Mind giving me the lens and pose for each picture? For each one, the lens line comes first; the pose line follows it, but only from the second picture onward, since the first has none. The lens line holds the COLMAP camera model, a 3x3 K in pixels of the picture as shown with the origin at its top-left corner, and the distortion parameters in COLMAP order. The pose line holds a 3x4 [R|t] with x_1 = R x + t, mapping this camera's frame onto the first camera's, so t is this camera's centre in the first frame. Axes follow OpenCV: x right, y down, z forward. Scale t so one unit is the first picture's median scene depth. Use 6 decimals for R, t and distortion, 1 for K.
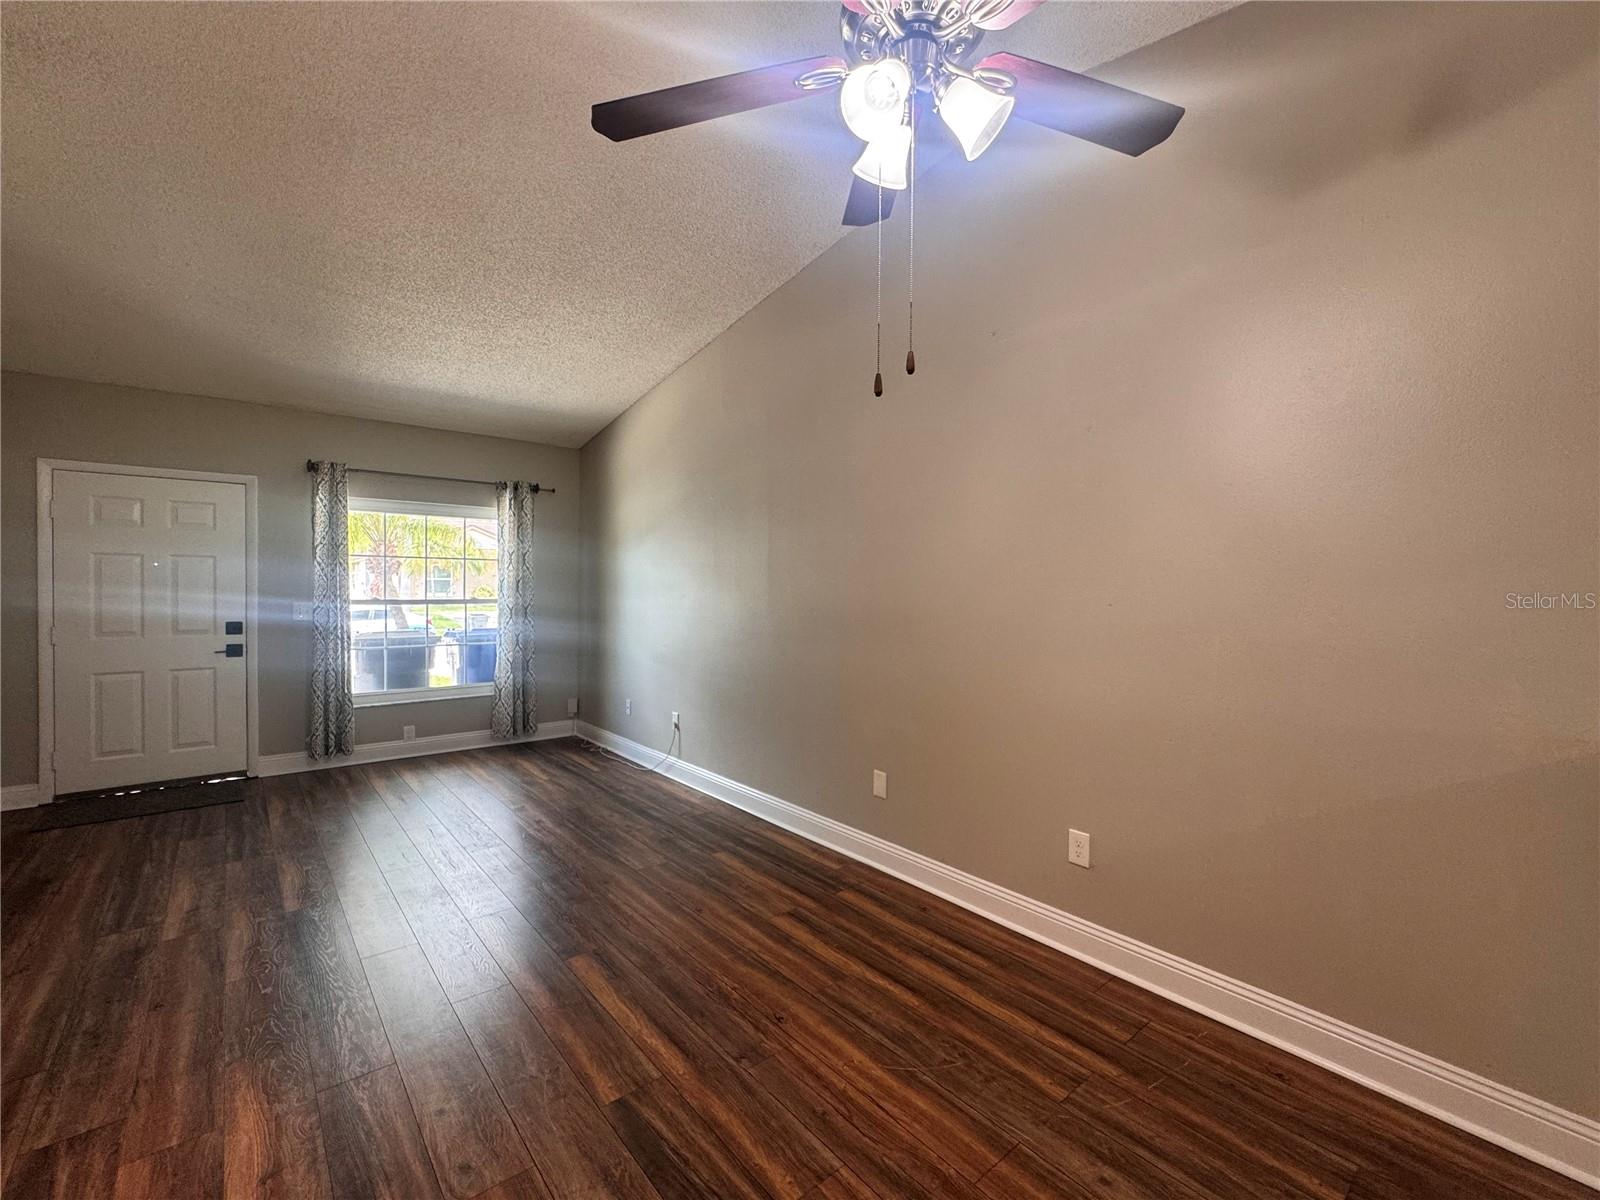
lens RADIAL K [[697.8, 0, 801.0], [0, 697.8, 596.1], [0, 0, 1]] dist [0.001367, 0.000110]
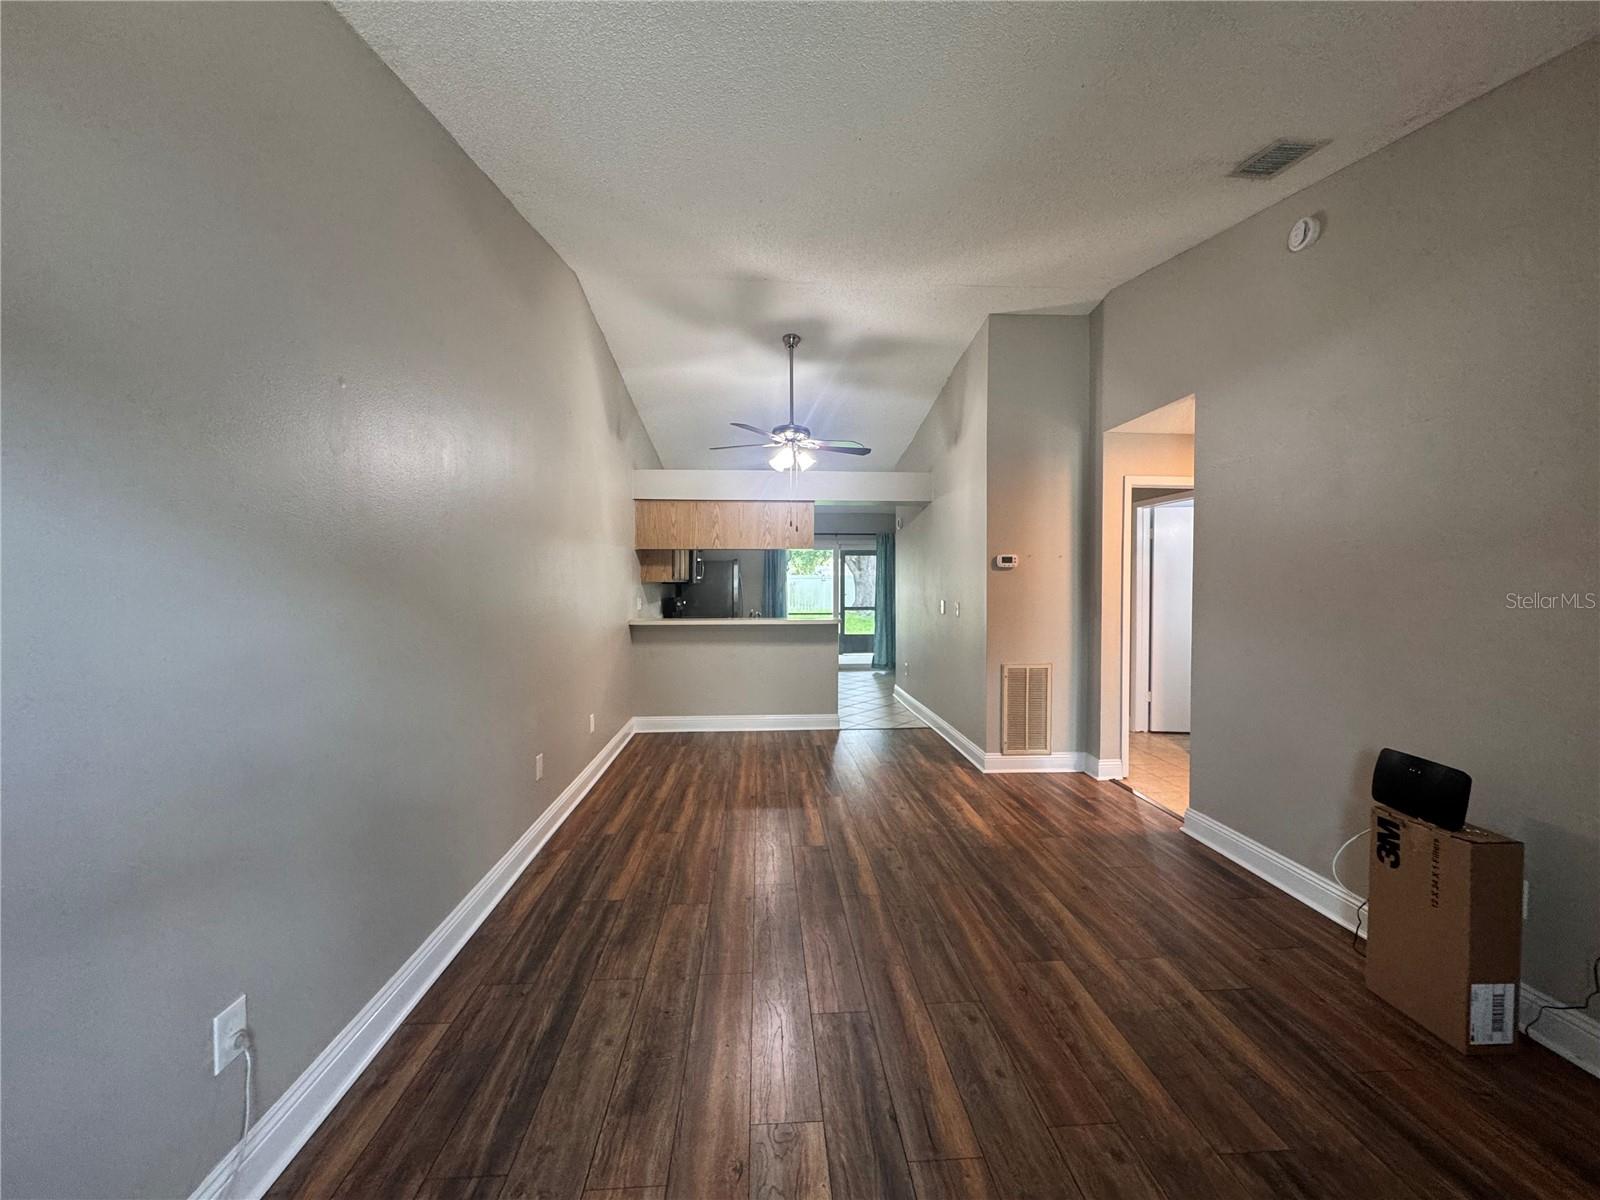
lens RADIAL K [[641.4, 0, 800.3], [0, 641.4, 592.7], [0, 0, 1]] dist [-0.001886, -0.000177]
pose [[-0.811368, -0.021254, 0.584149, -0.940408], [-0.000588, 0.999368, 0.035545, -0.044012], [-0.584535, 0.028497, -0.810868, 1.857139]]
